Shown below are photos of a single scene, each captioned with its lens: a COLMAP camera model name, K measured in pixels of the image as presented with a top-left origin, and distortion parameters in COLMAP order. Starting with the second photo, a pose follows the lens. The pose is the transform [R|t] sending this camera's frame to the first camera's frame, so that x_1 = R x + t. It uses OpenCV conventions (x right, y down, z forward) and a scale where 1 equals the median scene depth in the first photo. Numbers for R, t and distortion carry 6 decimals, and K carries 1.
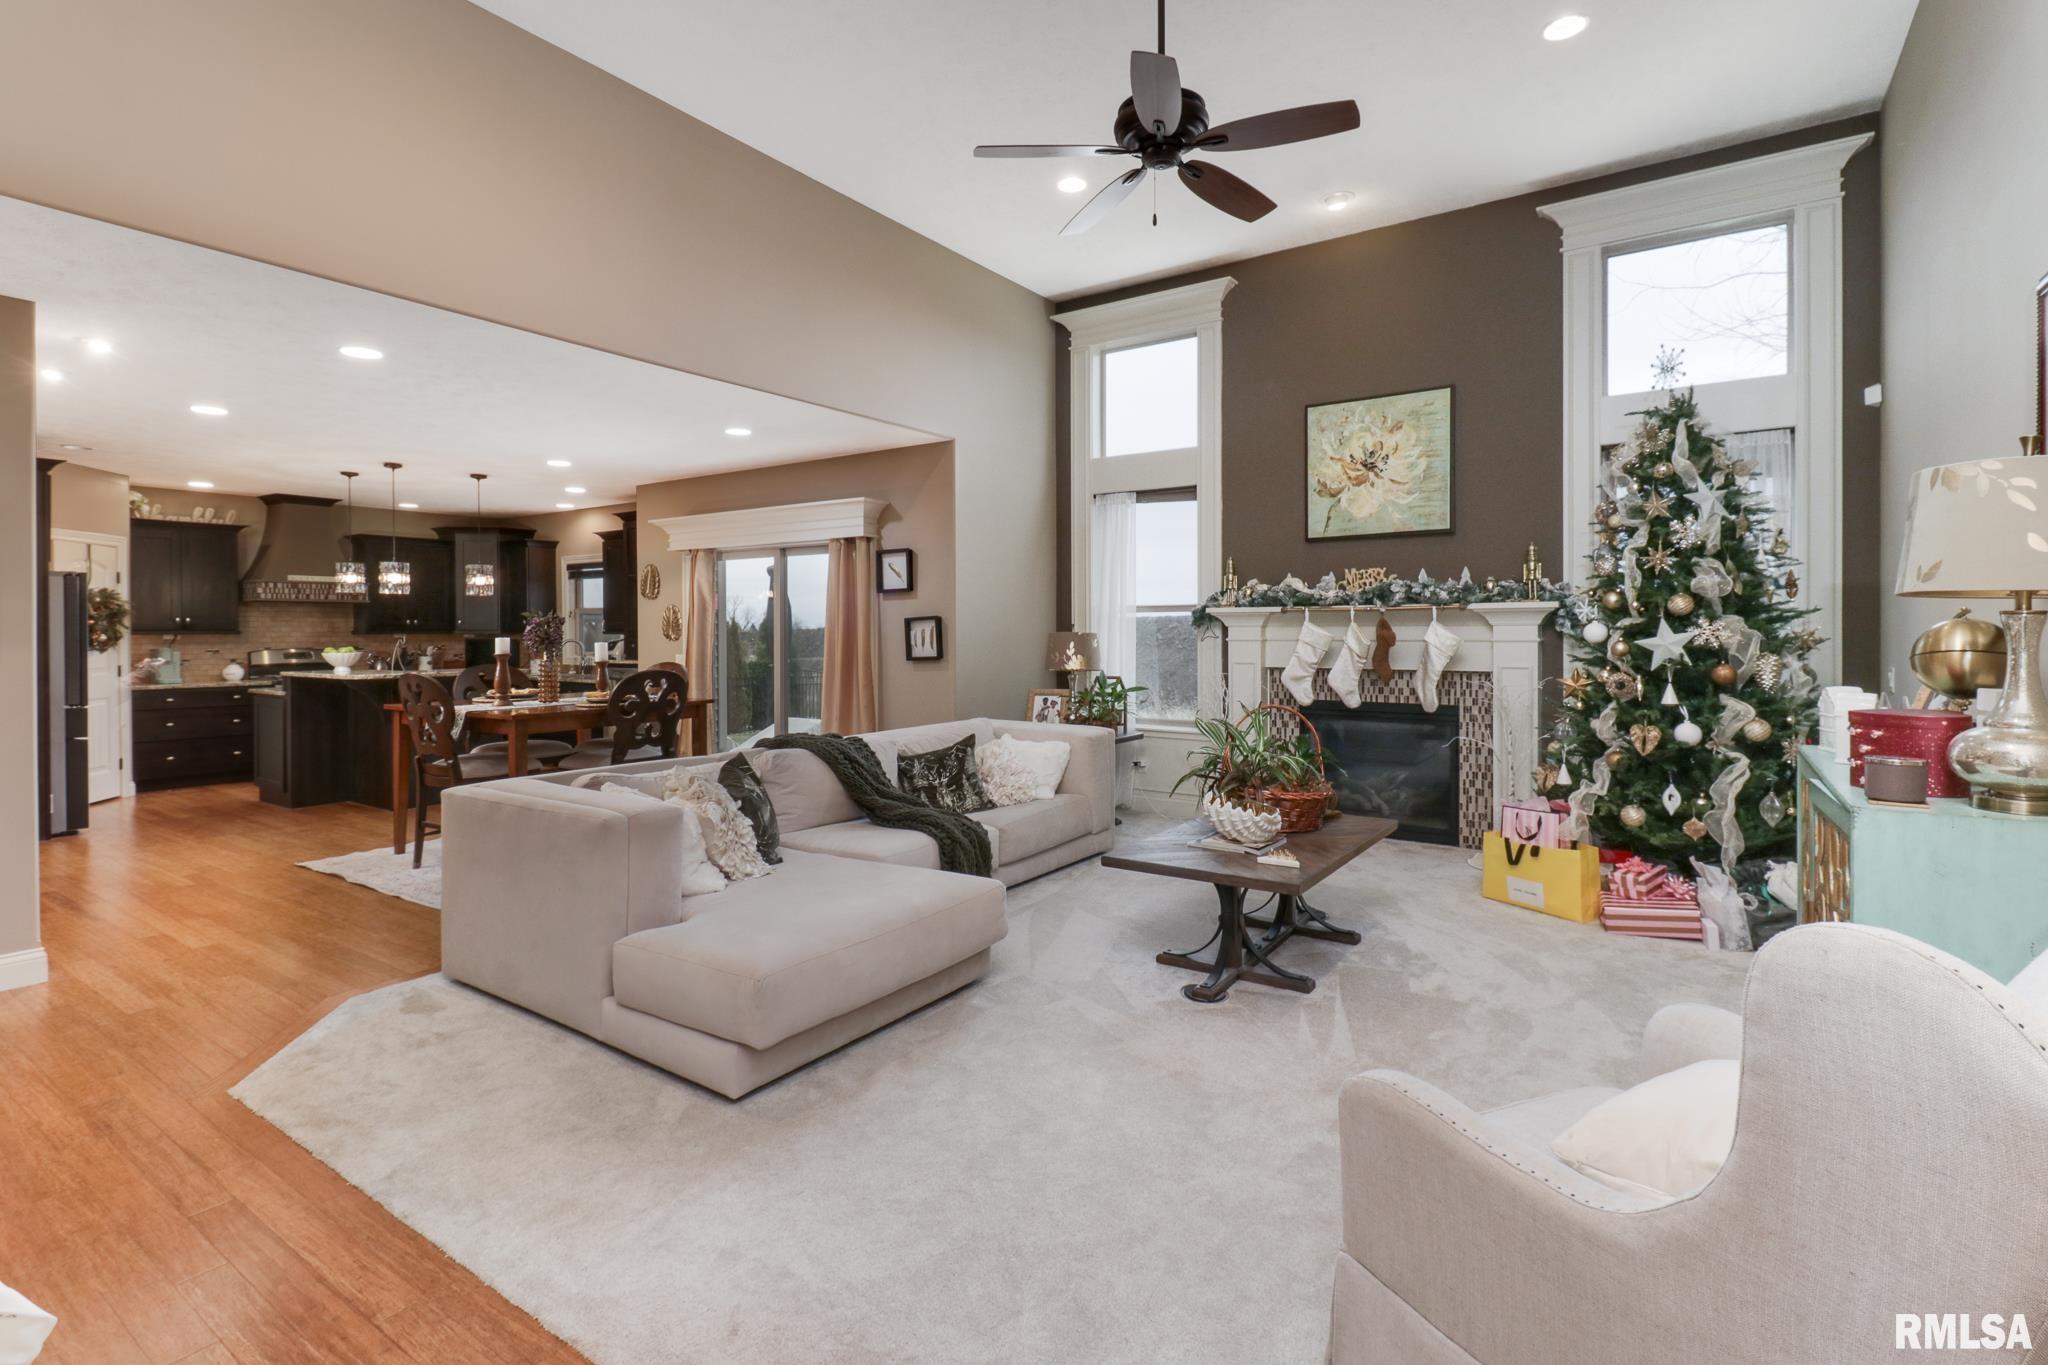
lens RADIAL K [[970.0, 0, 1018.8], [0, 970.0, 634.5], [0, 0, 1]] dist [0.025338, -0.015597]
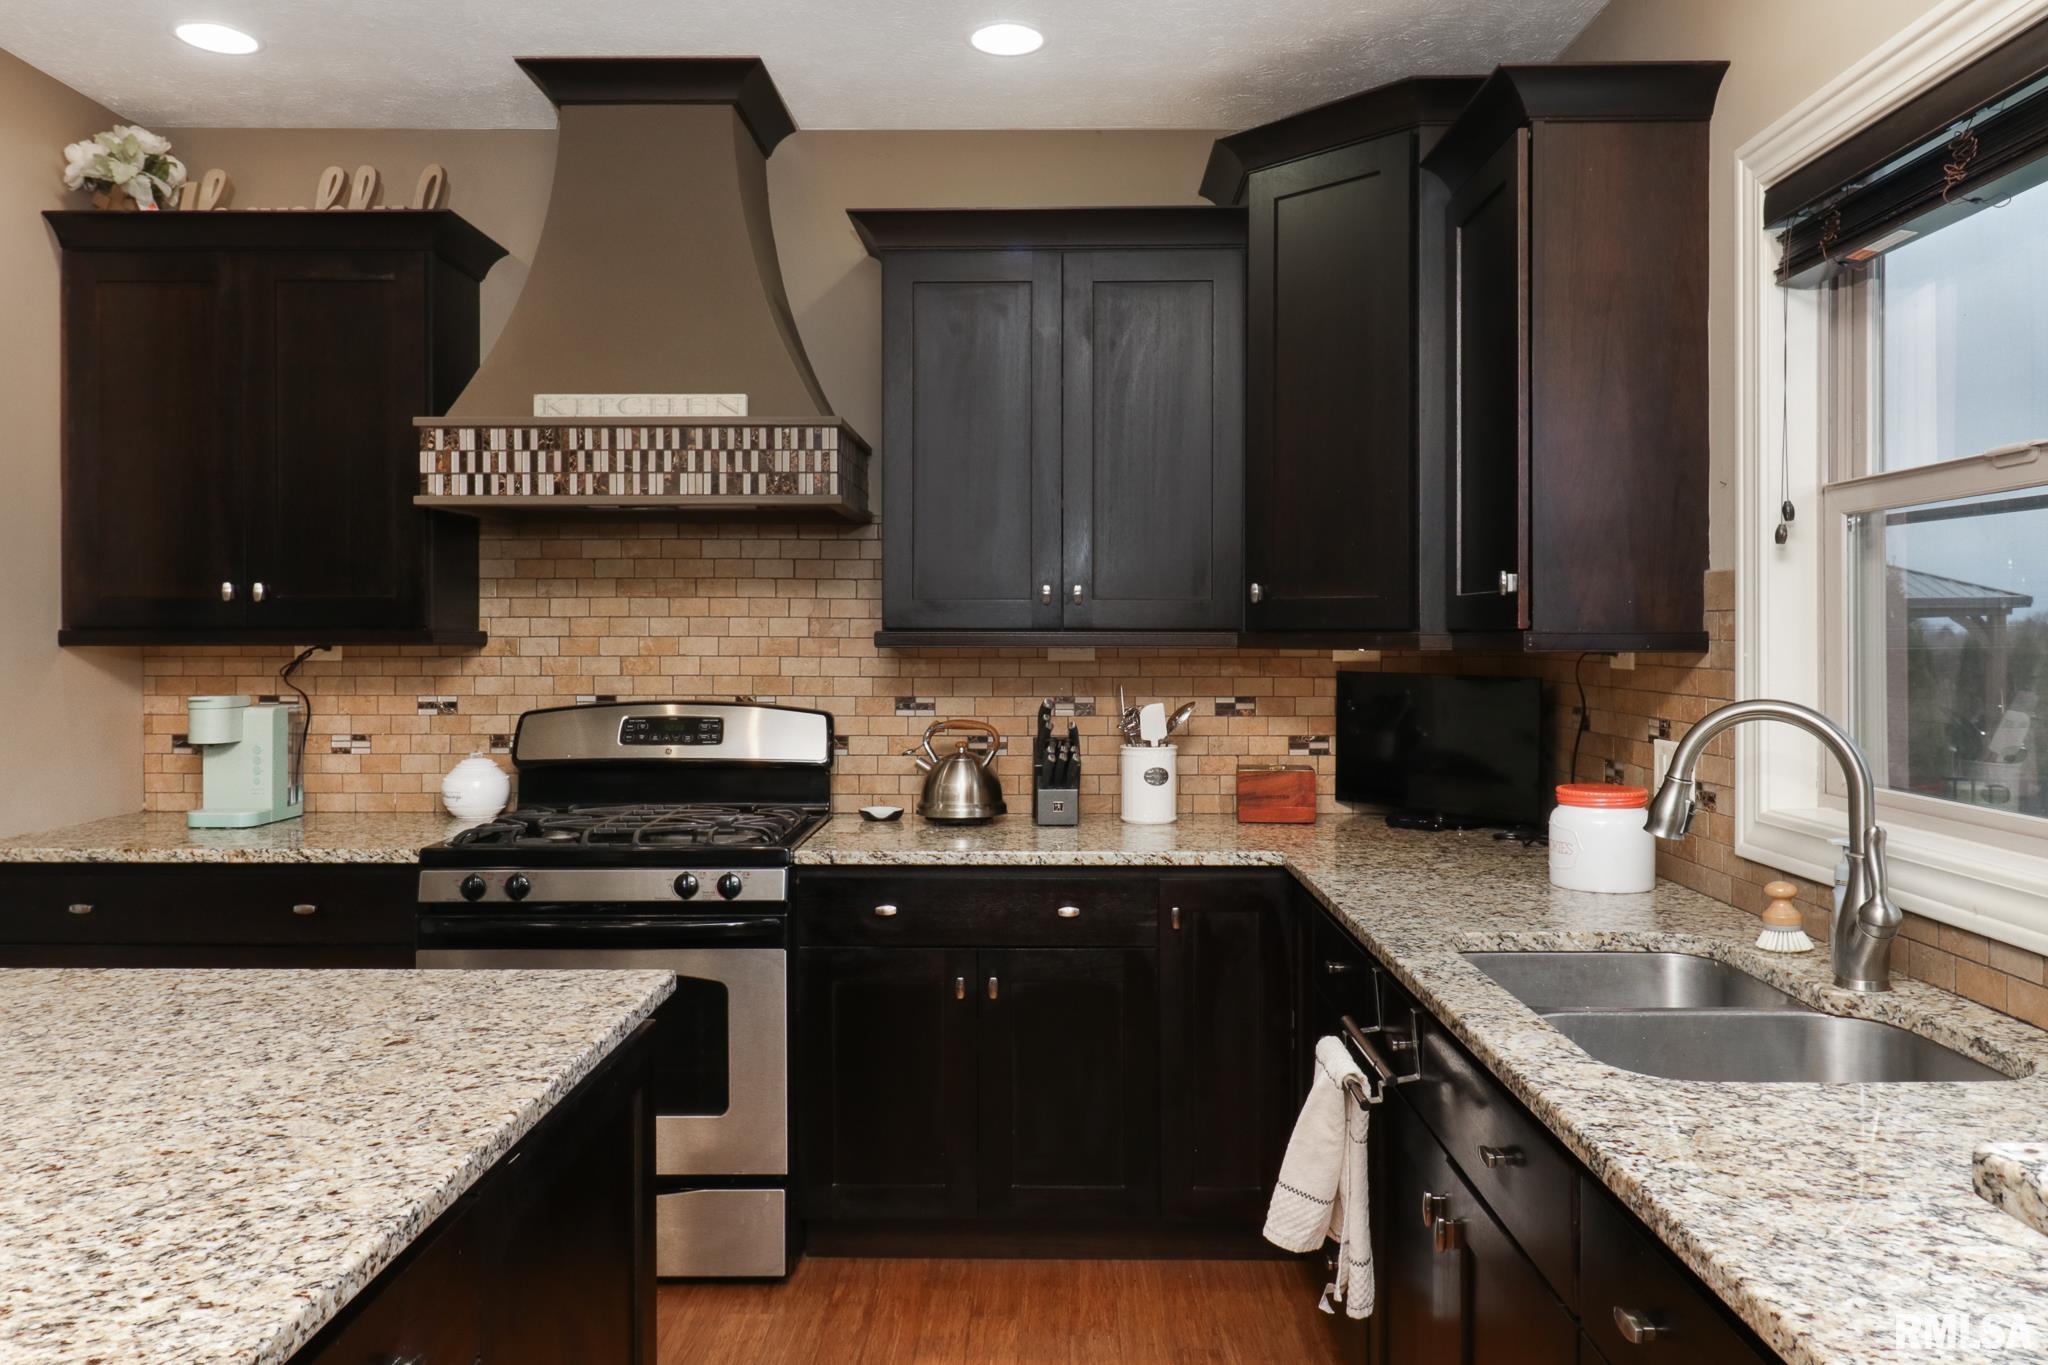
lens RADIAL K [[1397.9, 0, 1075.7], [0, 1397.9, 640.5], [0, 0, 1]] dist [0.001496, 0.001386]
pose [[0.559621, 0.004769, -0.828735, -0.558469], [-0.005846, 0.999981, 0.001807, -0.004237], [0.828728, 0.003834, 0.559638, 1.300610]]
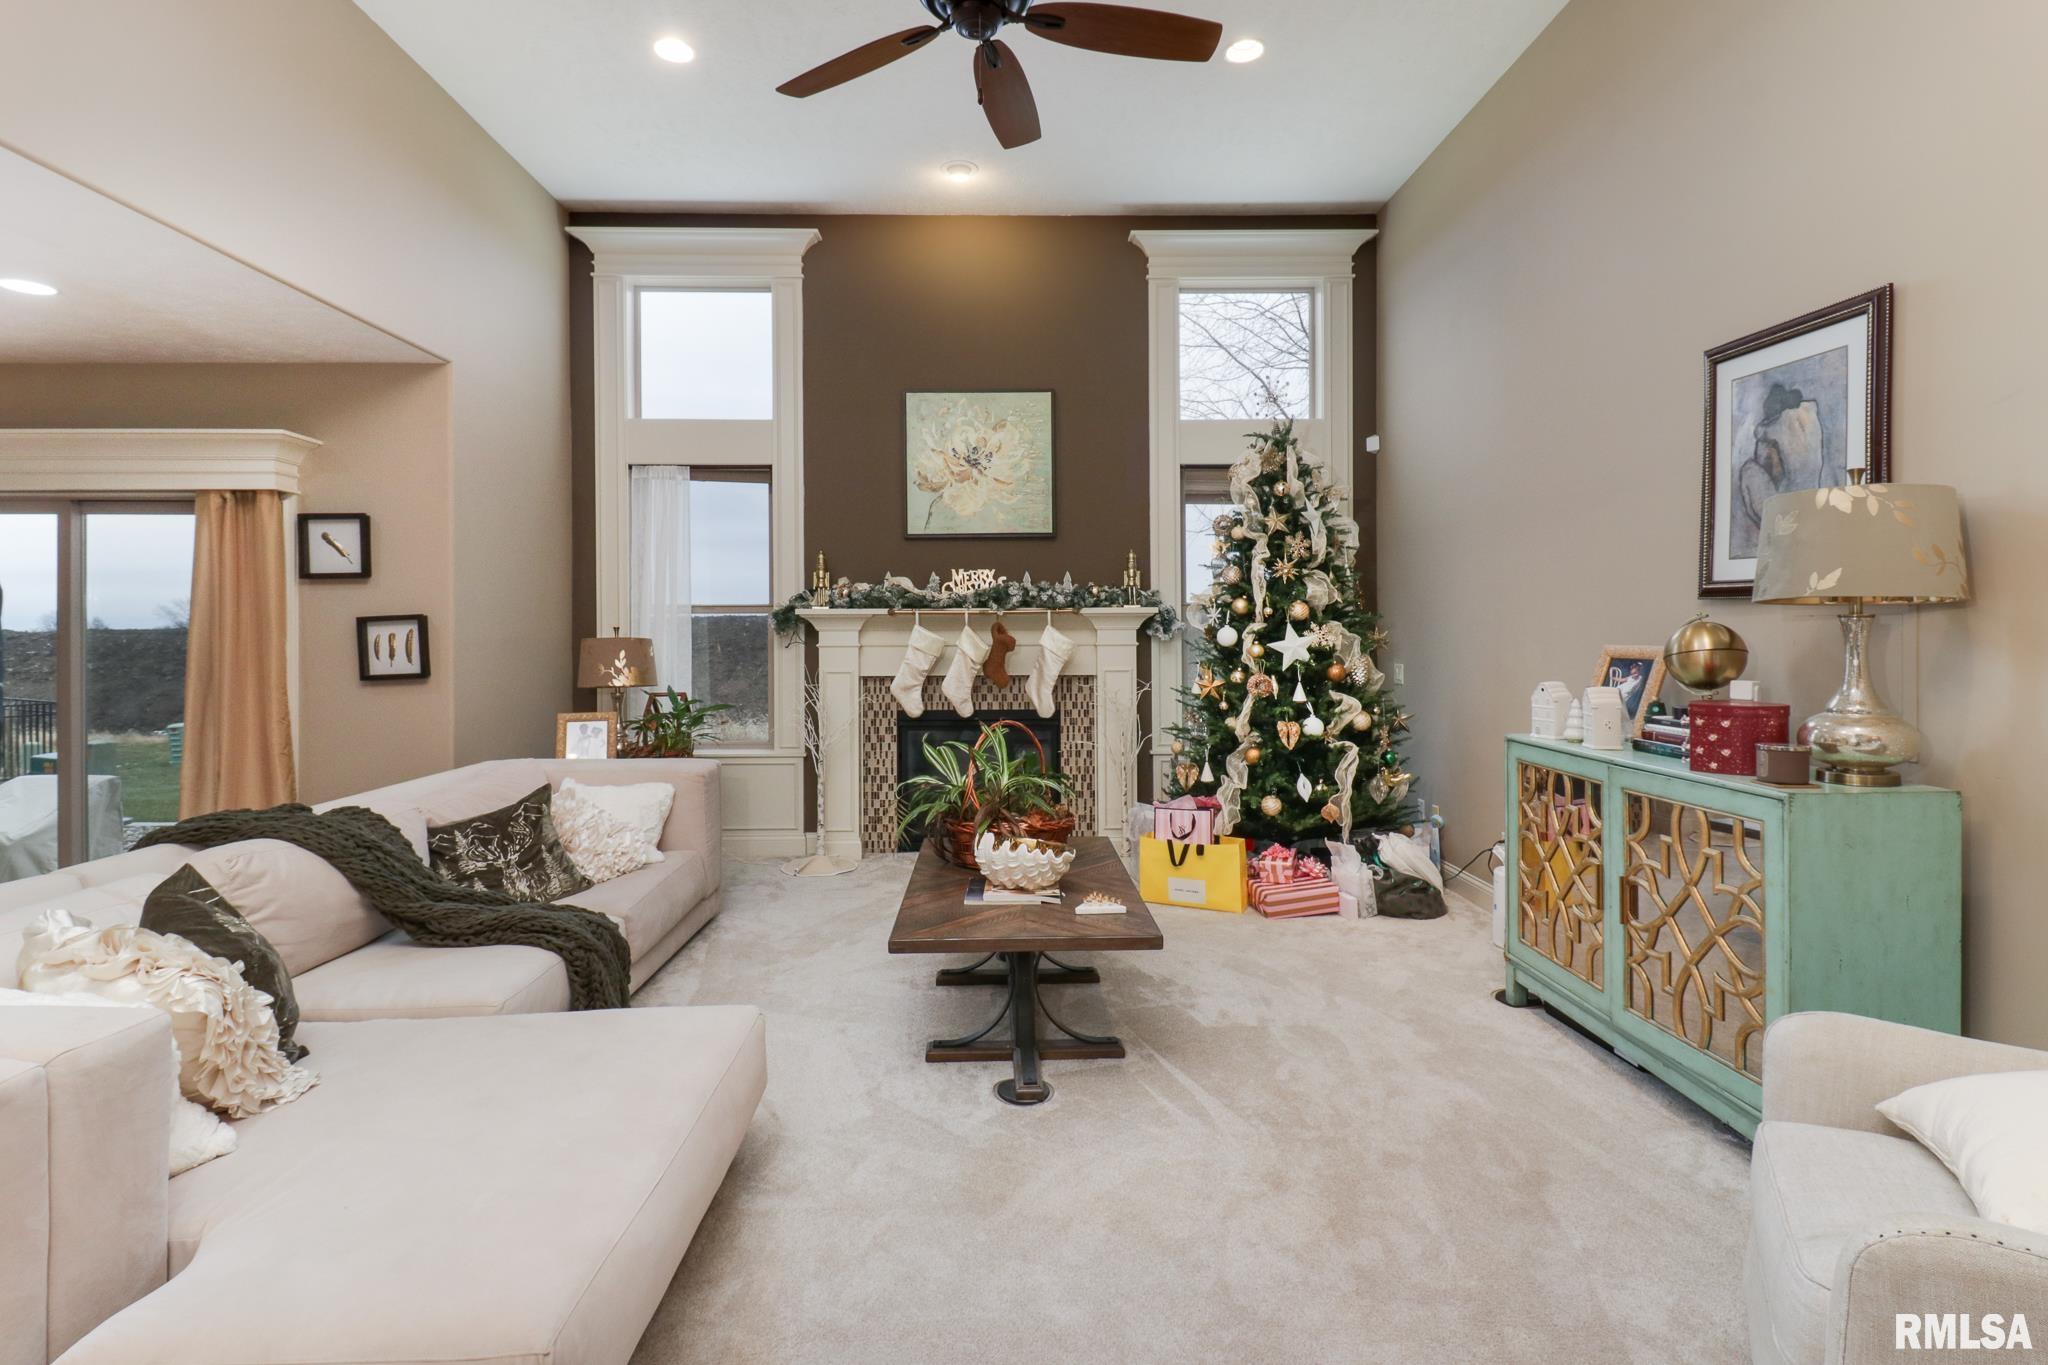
lens RADIAL K [[970.0, 0, 1018.8], [0, 970.0, 634.5], [0, 0, 1]] dist [0.025338, -0.015597]
pose [[0.808784, -0.000283, 0.588105, -0.161740], [0.004038, 0.999979, -0.005072, 0.000309], [-0.588092, 0.006477, 0.808768, 0.206604]]
